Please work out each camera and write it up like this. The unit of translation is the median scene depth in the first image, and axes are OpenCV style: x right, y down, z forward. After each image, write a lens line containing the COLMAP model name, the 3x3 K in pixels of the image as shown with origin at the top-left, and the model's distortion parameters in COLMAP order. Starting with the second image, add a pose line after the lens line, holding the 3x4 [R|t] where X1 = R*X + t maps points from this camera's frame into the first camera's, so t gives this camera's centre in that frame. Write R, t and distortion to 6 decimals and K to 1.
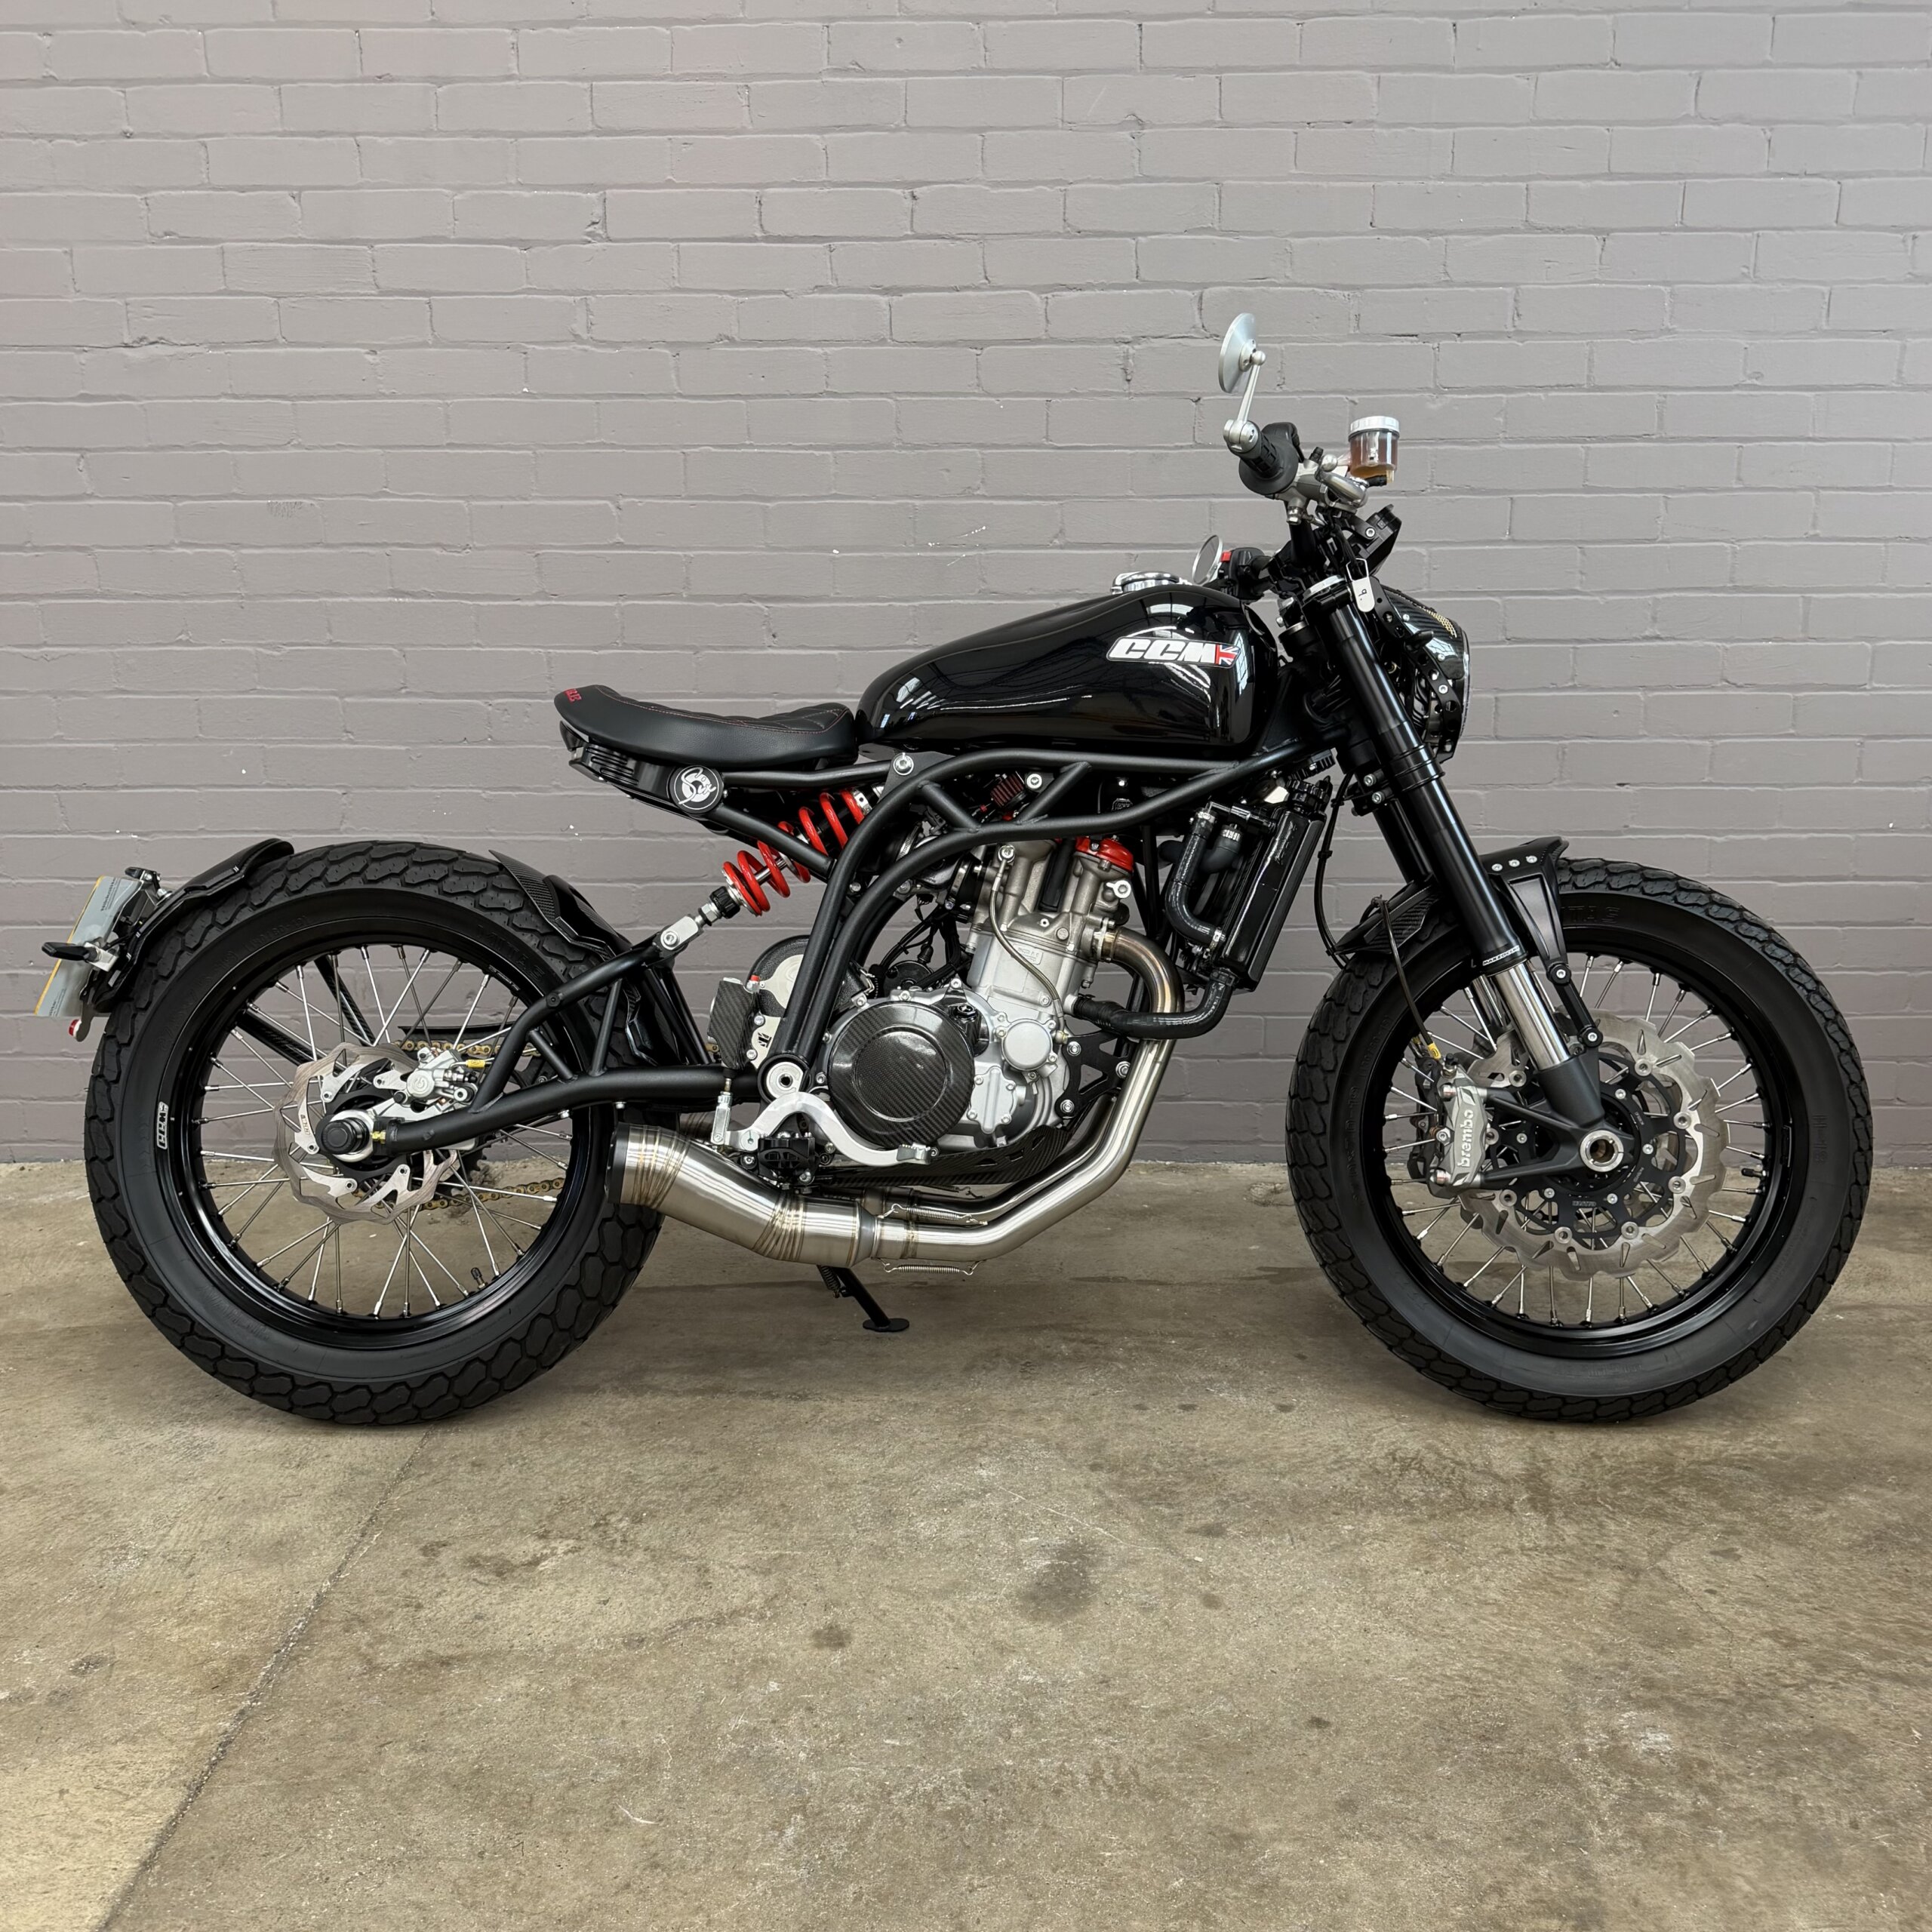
lens RADIAL K [[1857.8, 0, 969.1], [0, 1857.8, 975.5], [0, 0, 1]] dist [0.010513, 0.000000]
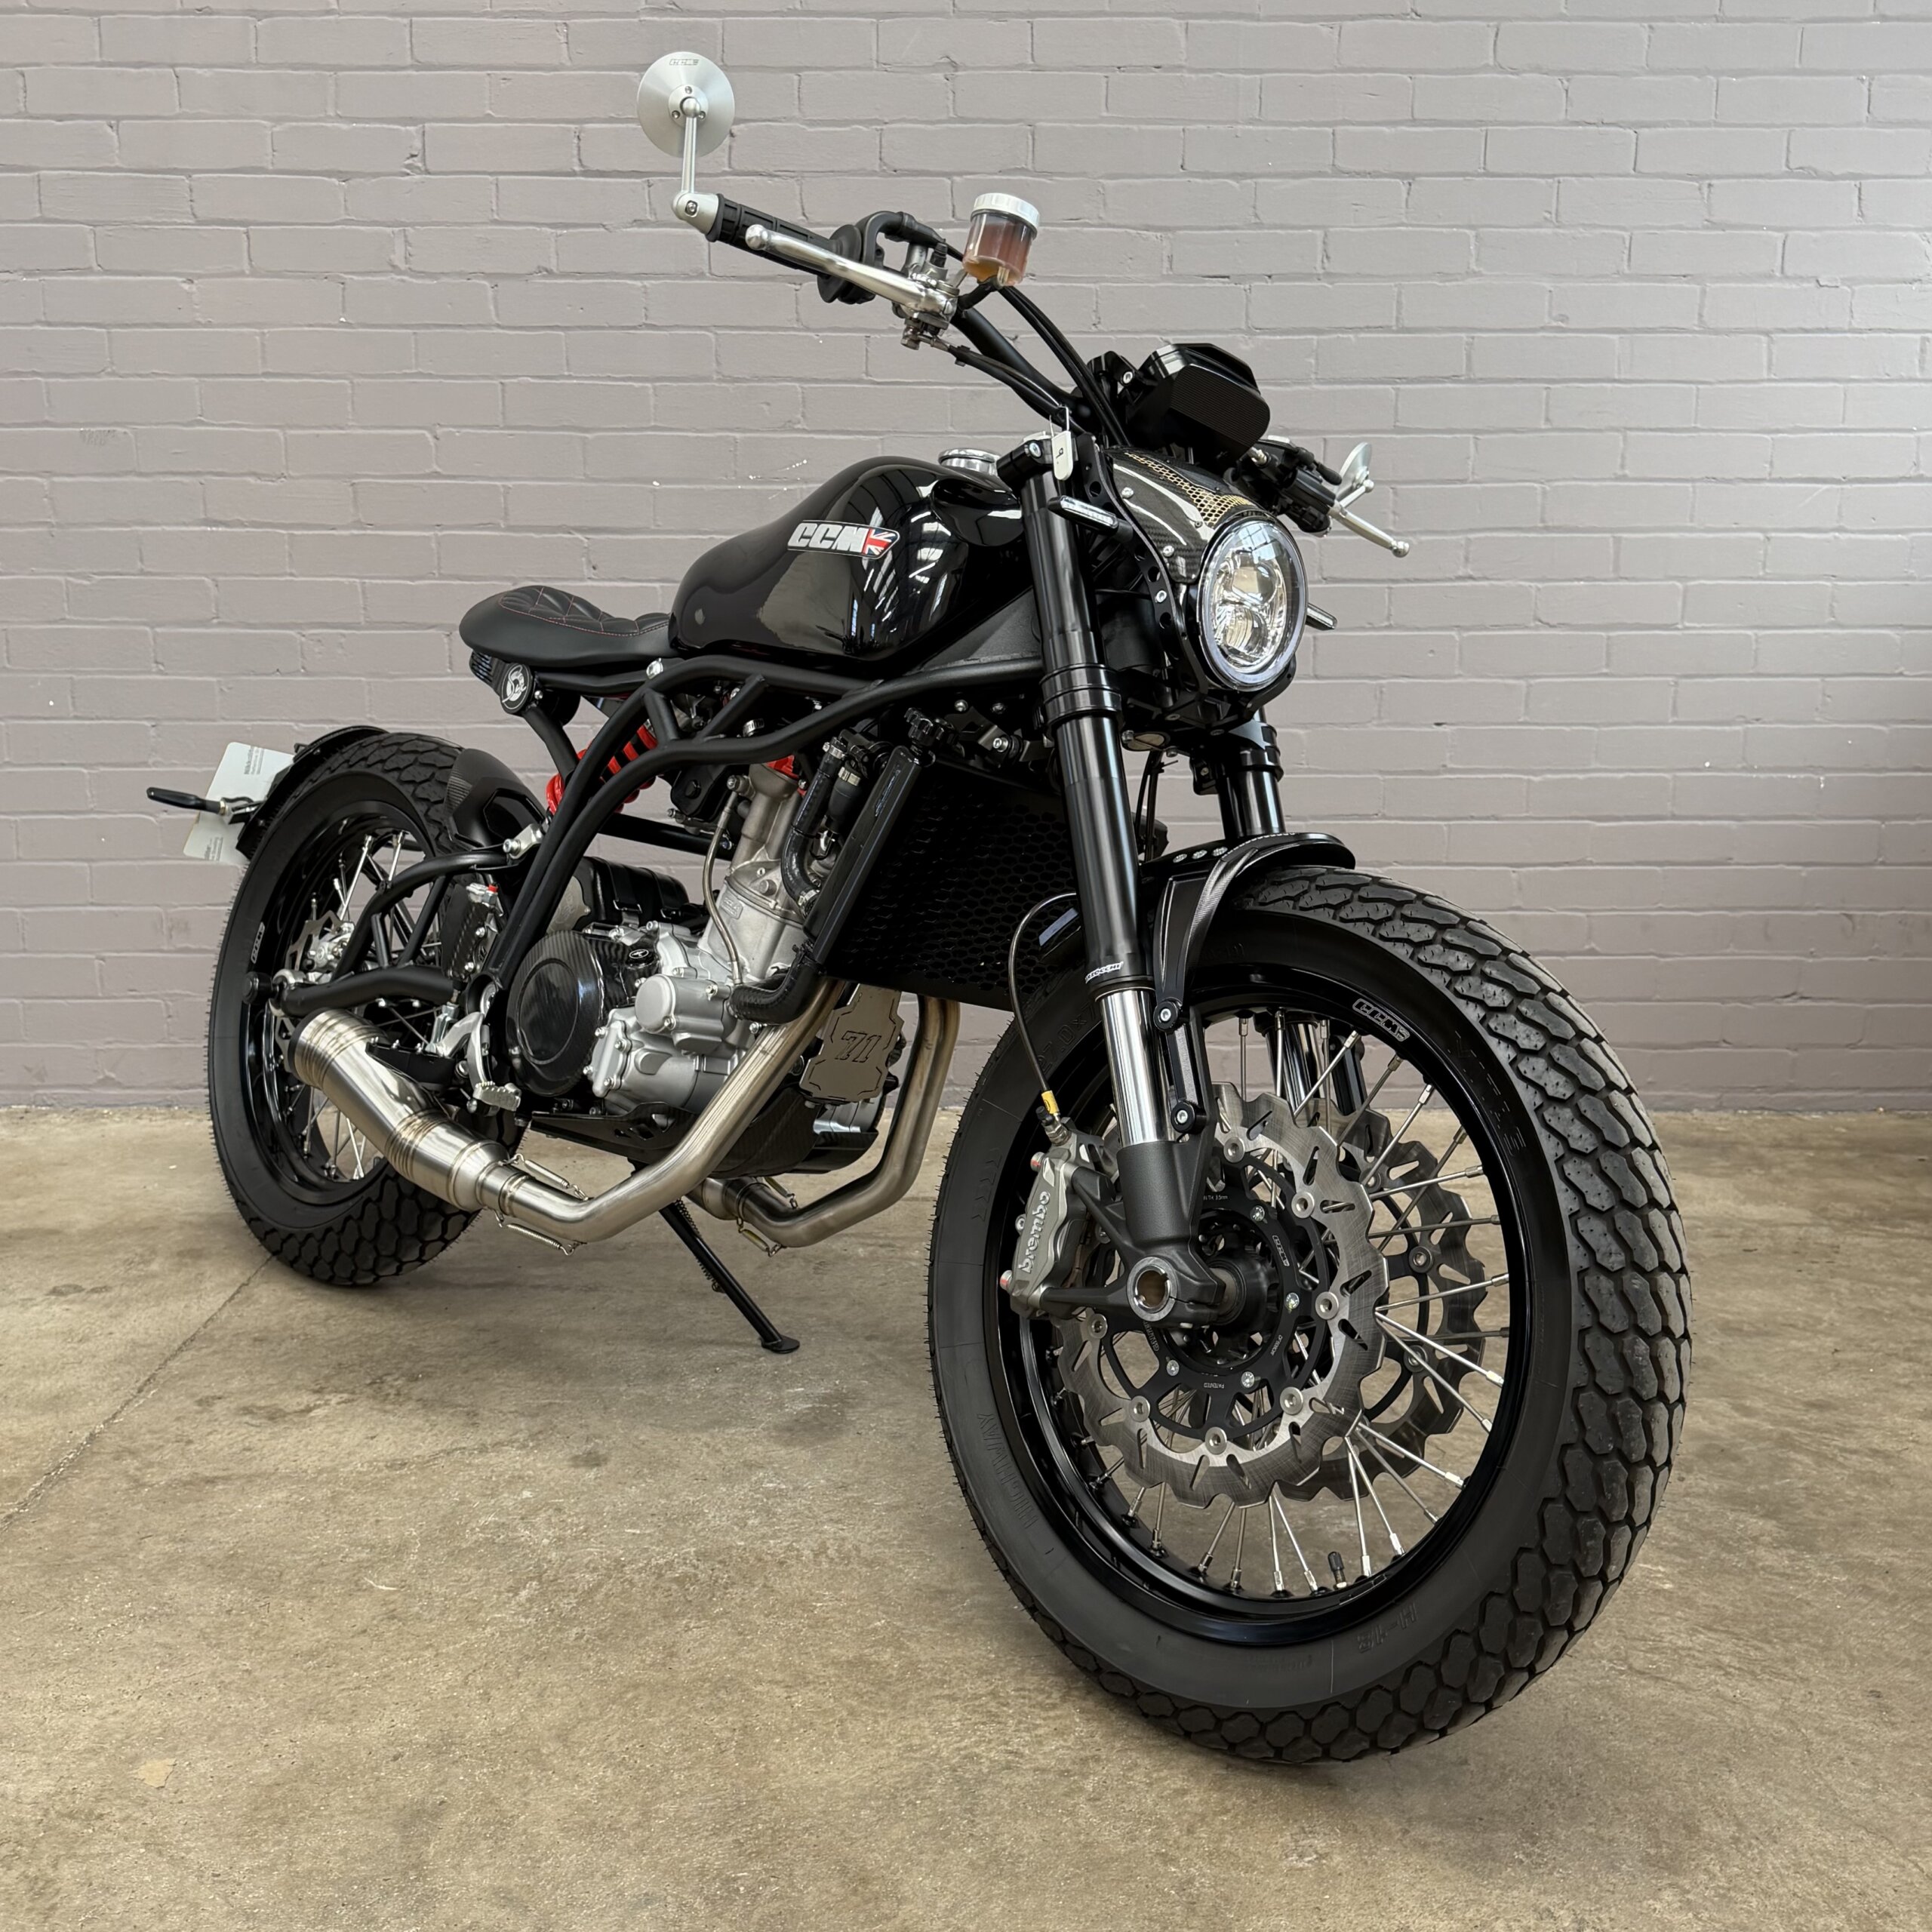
lens RADIAL K [[2080.4, 0, 963.7], [0, 2080.4, 966.7], [0, 0, 1]] dist [0.022610, 0.000000]
pose [[0.999623, 0.001946, 0.027386, 0.084810], [-0.000761, 0.999064, -0.043239, 0.105739], [-0.027445, 0.043202, 0.998689, -0.150190]]
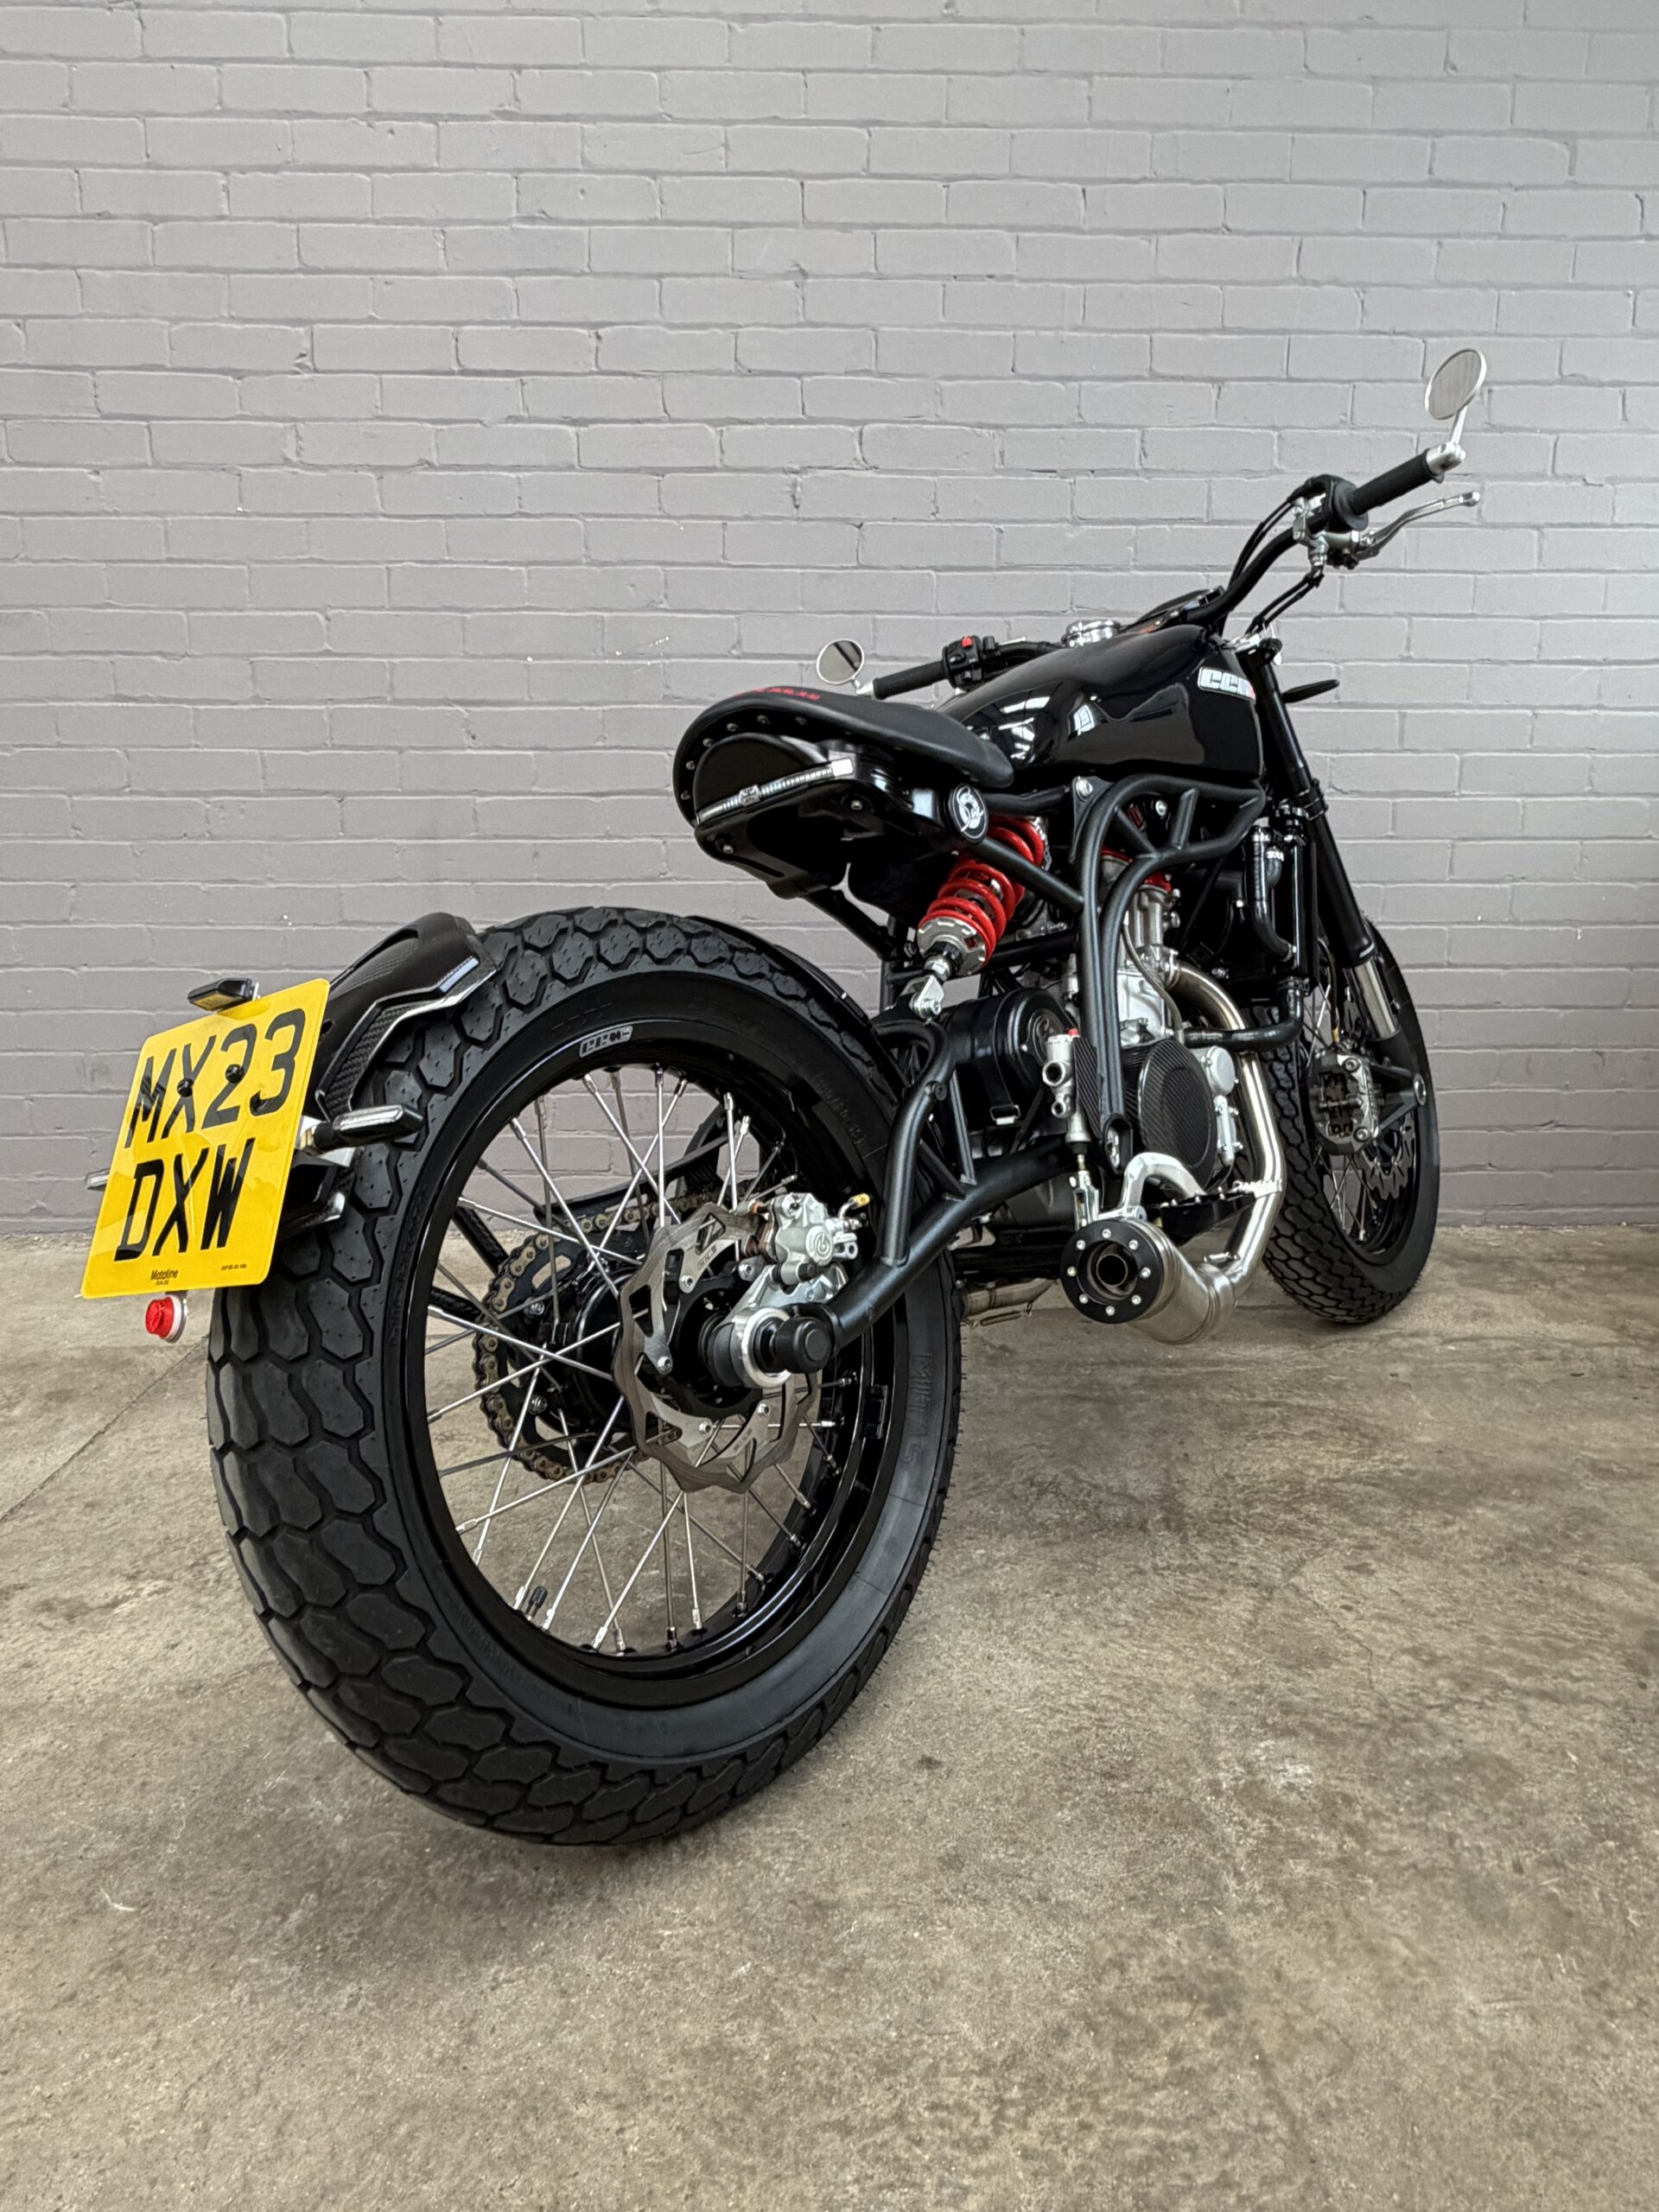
lens RADIAL K [[1418.7, 0, 828.7], [0, 1418.7, 1095.0], [0, 0, 1]] dist [-0.001164, 0.000934]
pose [[0.998734, -0.003566, 0.050173, 0.079791], [0.005538, 0.999215, -0.039219, 0.078493], [-0.049994, 0.039447, 0.997970, 0.228467]]
